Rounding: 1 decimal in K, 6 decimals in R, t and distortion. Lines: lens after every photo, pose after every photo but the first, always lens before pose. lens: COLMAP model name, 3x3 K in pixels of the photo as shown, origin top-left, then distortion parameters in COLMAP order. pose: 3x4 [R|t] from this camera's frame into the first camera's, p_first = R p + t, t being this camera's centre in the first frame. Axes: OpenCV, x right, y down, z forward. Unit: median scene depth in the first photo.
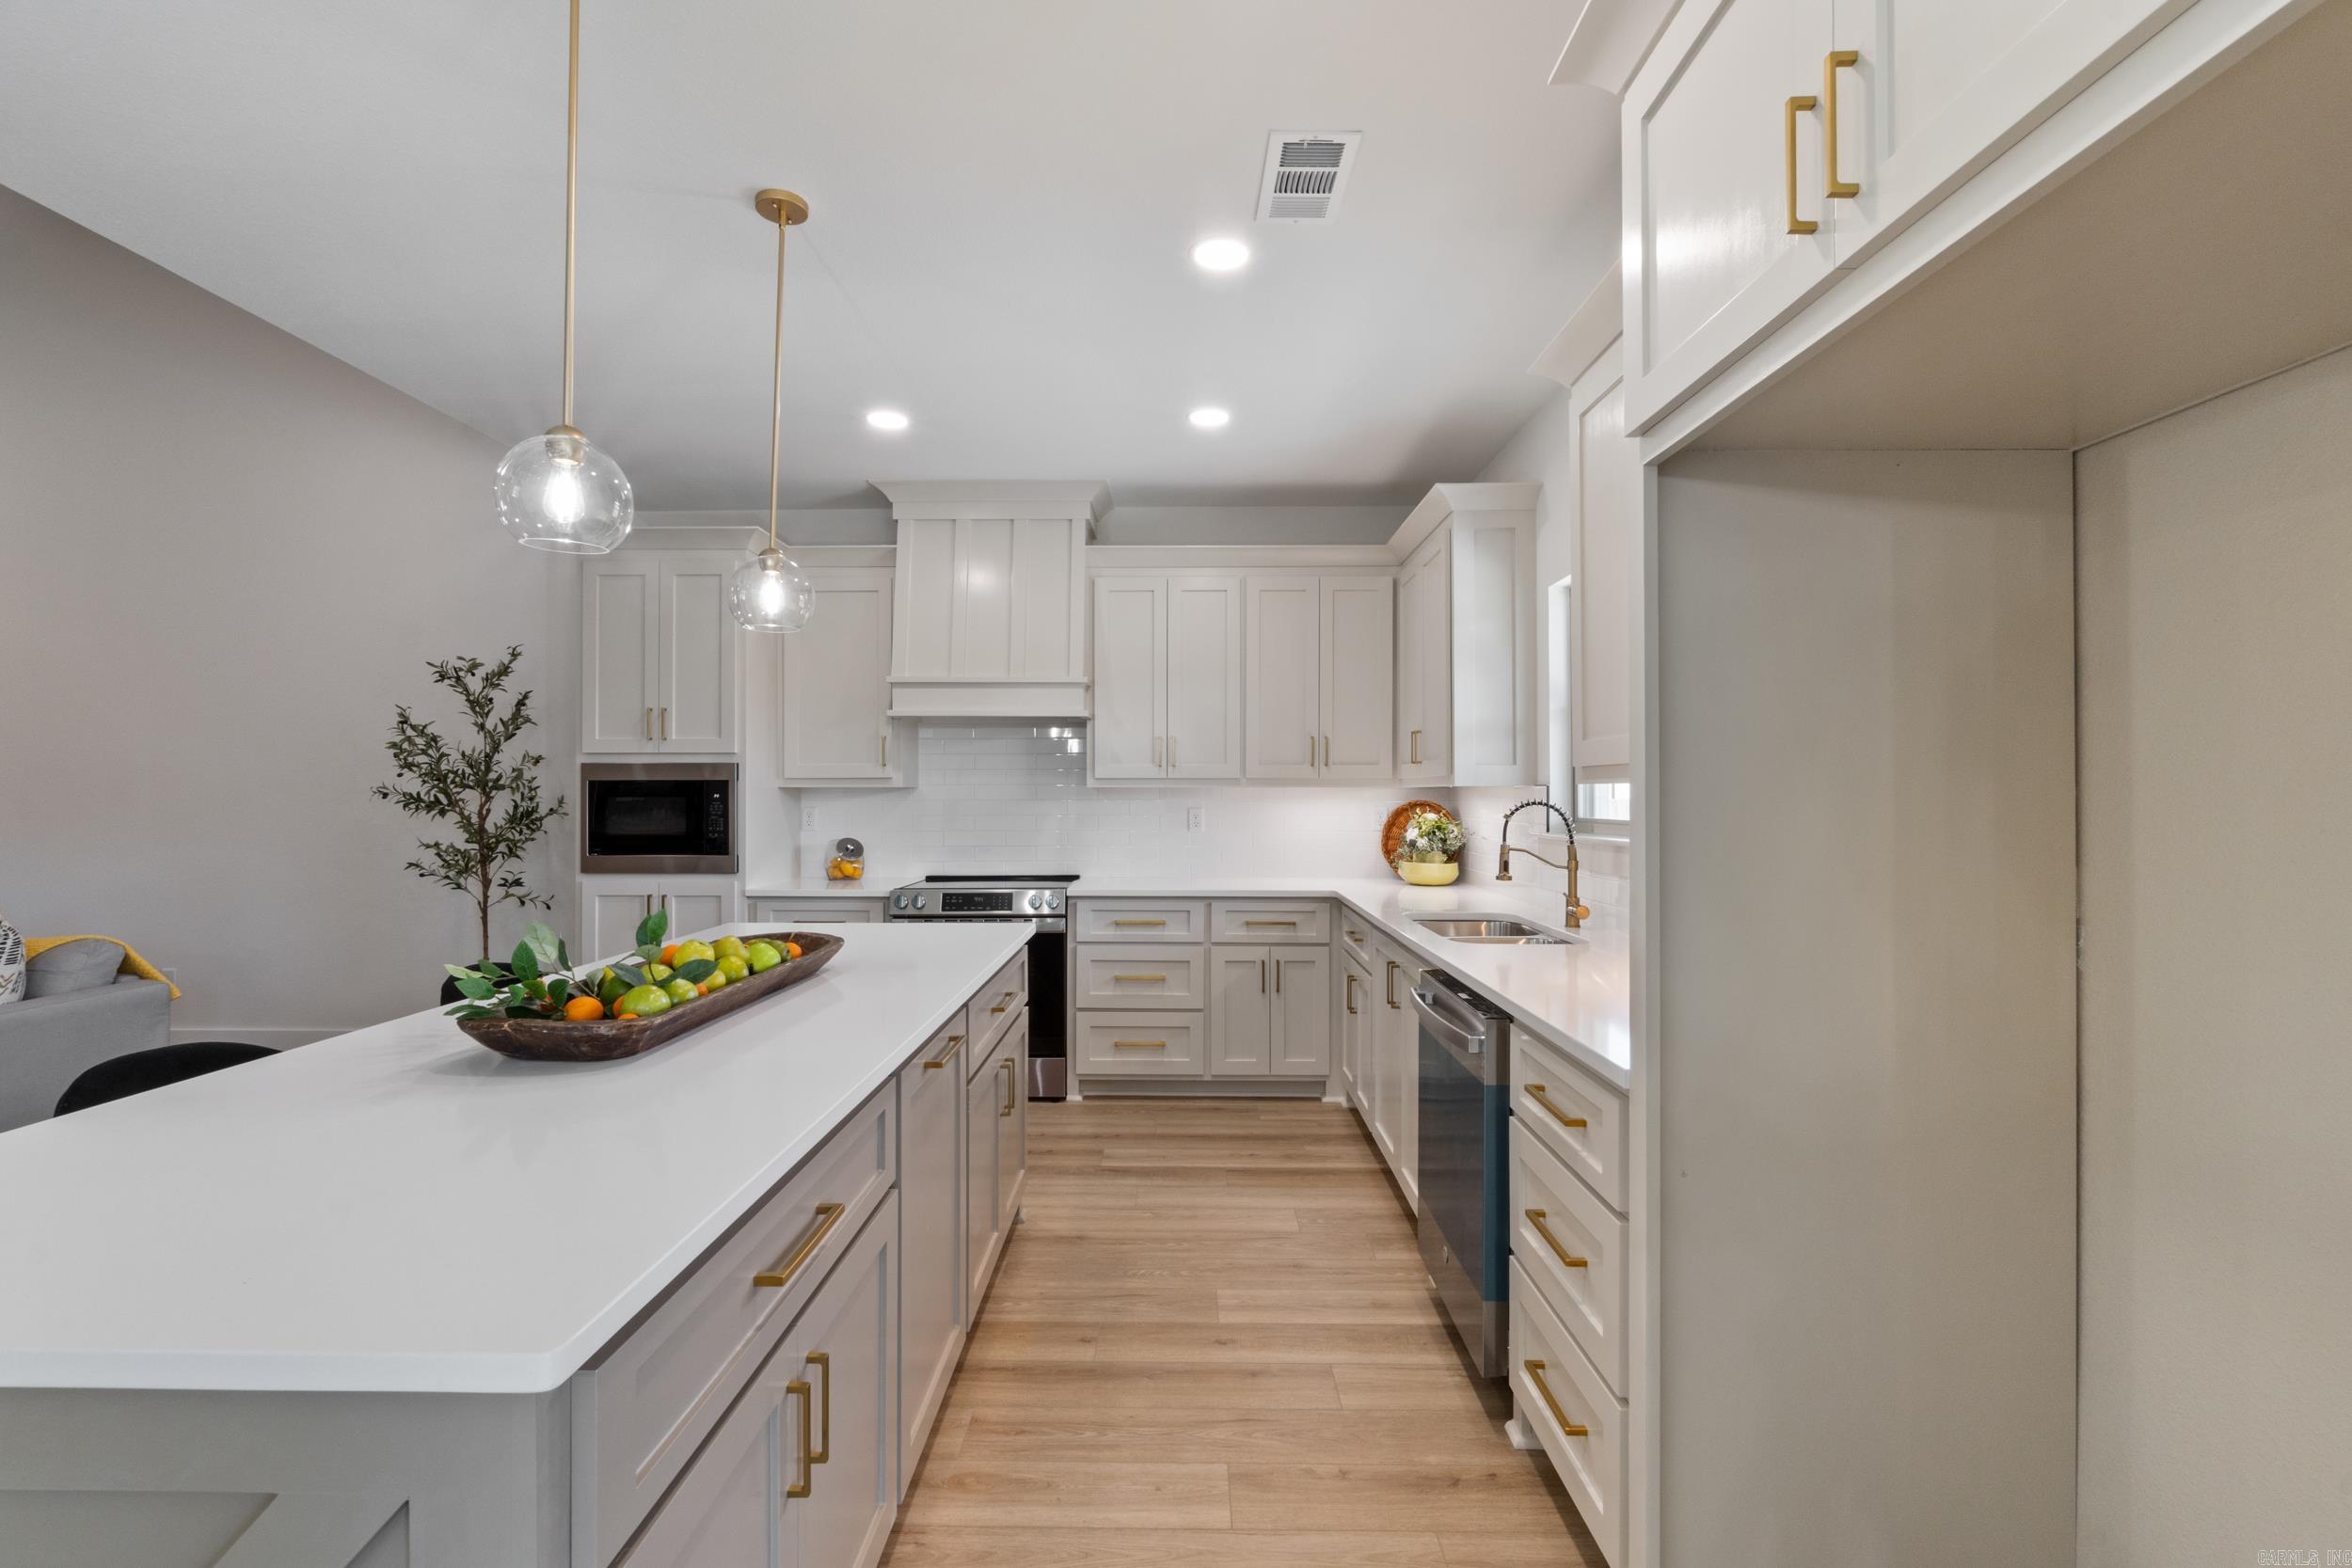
lens RADIAL K [[1019.3, 0, 1170.2], [0, 1019.3, 789.2], [0, 0, 1]] dist [-0.002060, -0.000135]
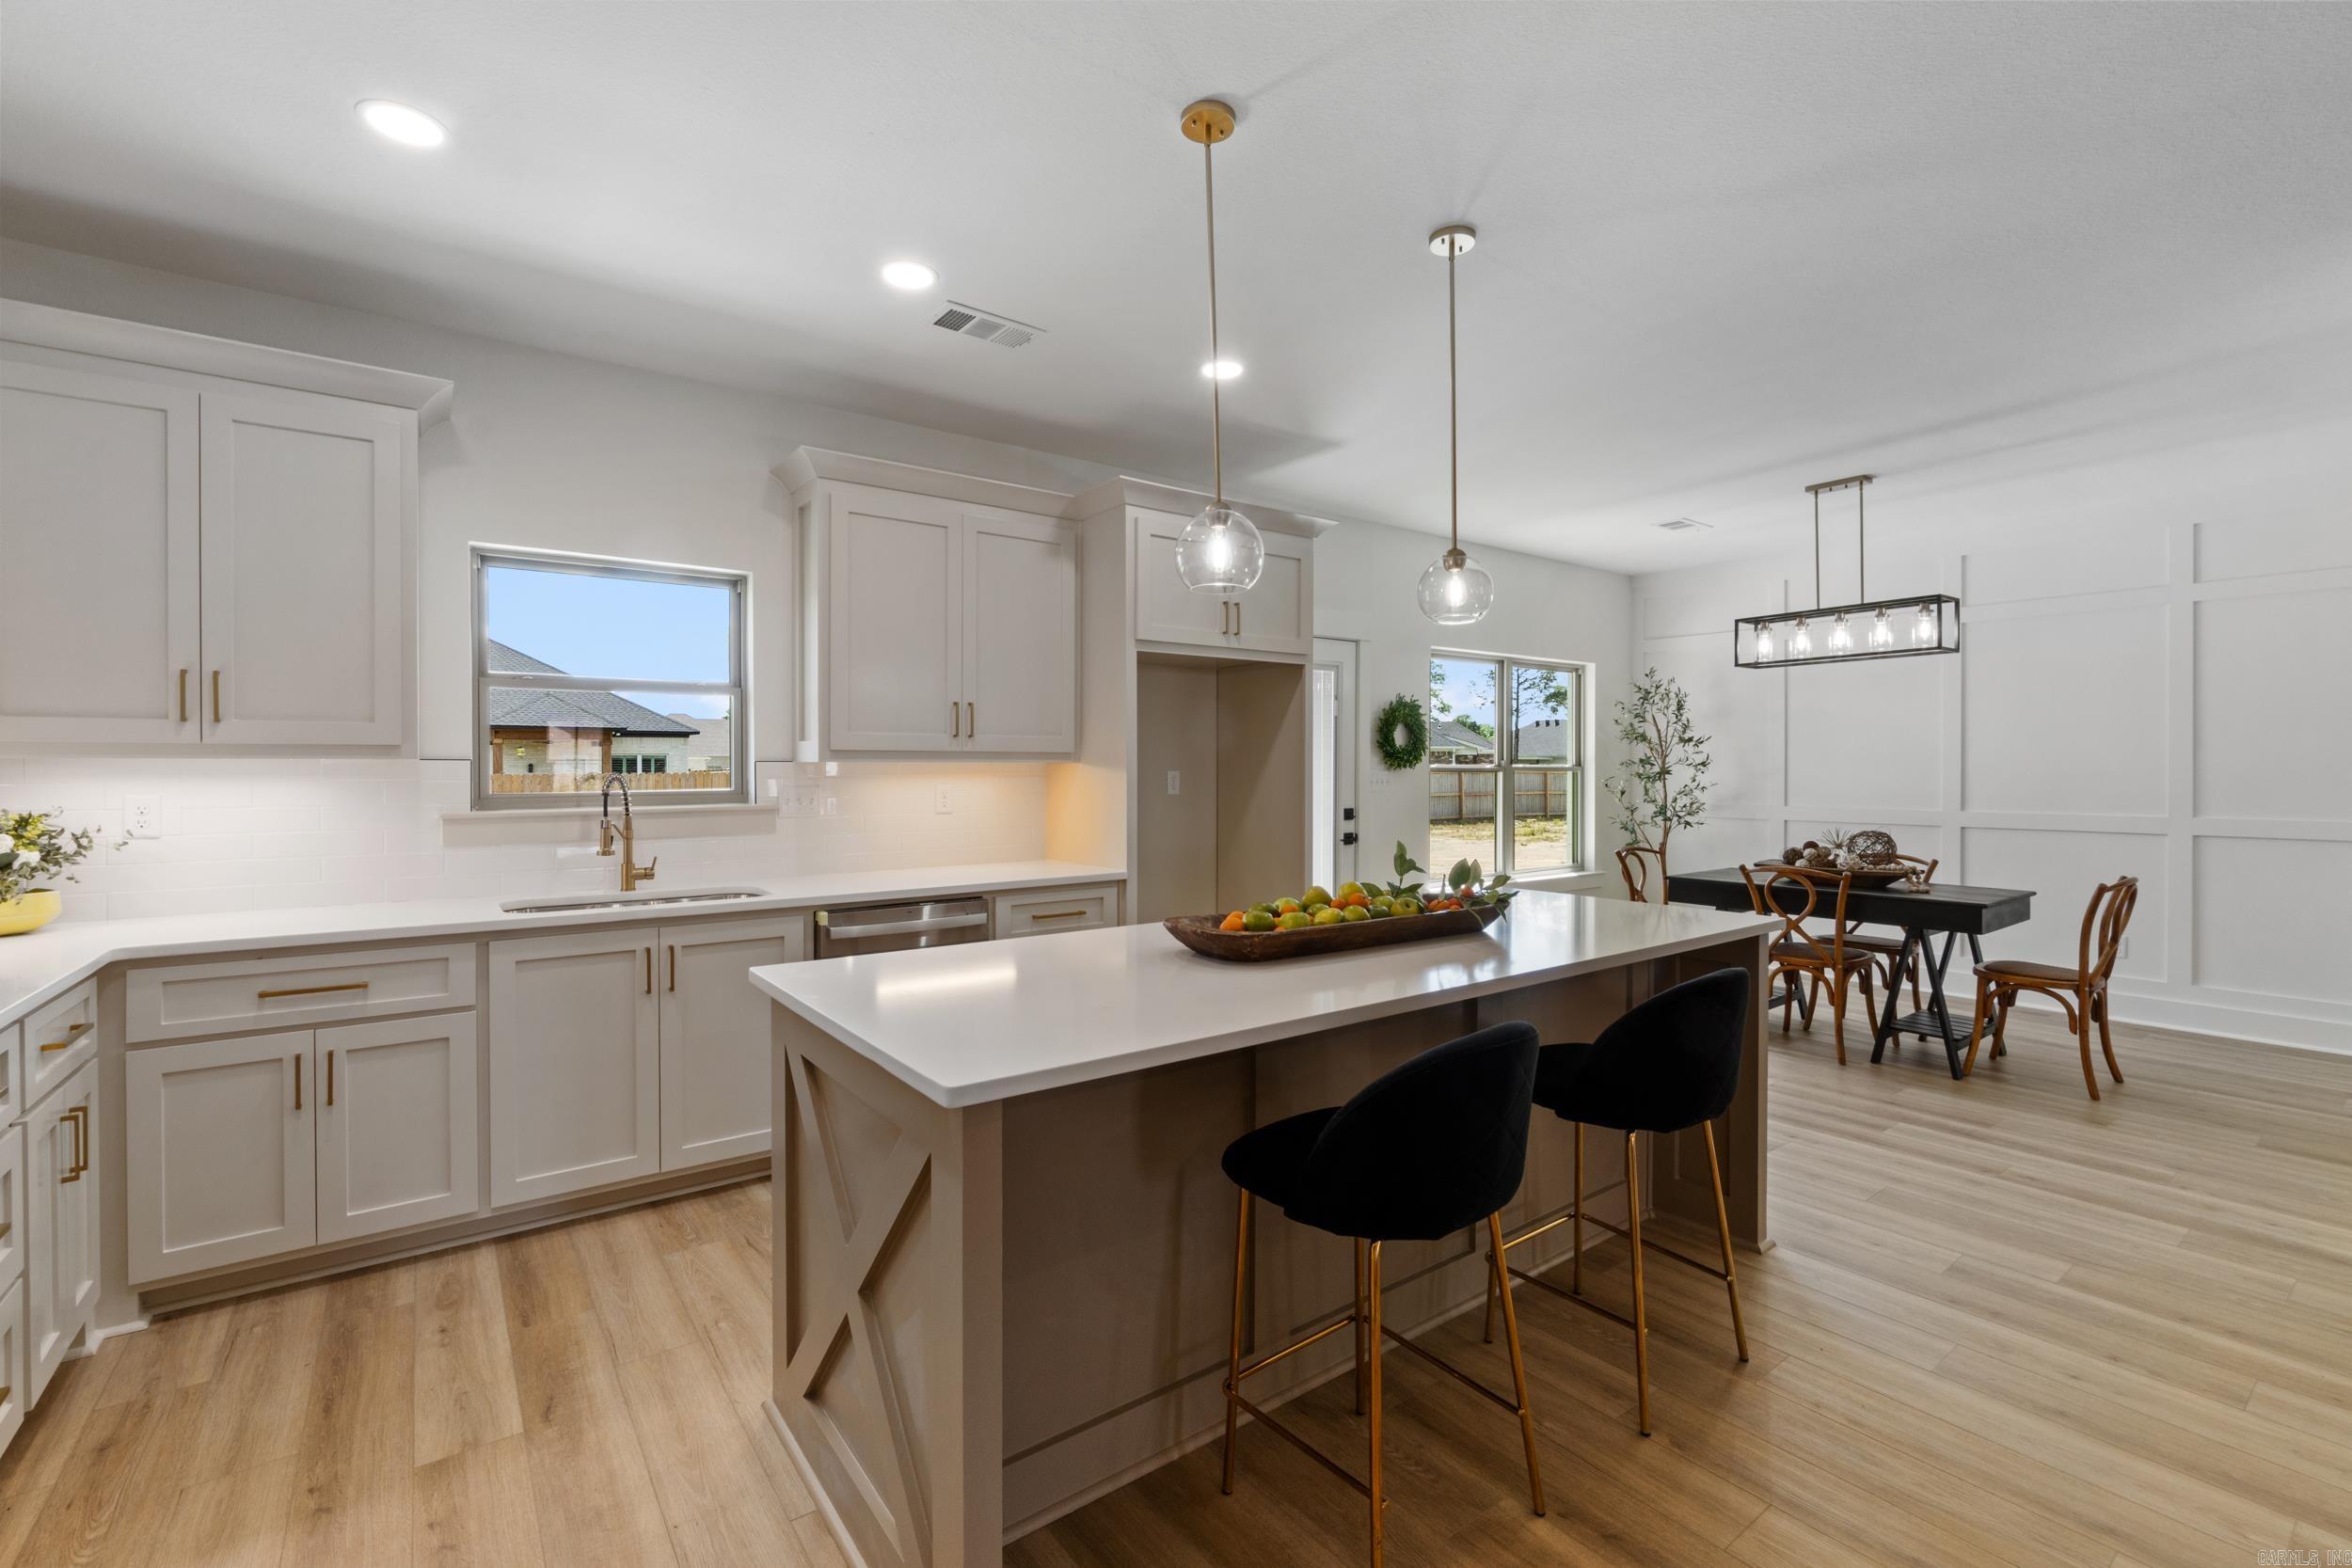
lens RADIAL K [[1010.0, 0, 1172.2], [0, 1010.0, 778.6], [0, 0, 1]] dist [0.000236, 0.000319]
pose [[-0.607381, -0.010503, 0.794341, -0.601364], [-0.004052, 0.999941, 0.010124, 0.001088], [-0.794400, 0.002931, -0.607387, 0.871496]]
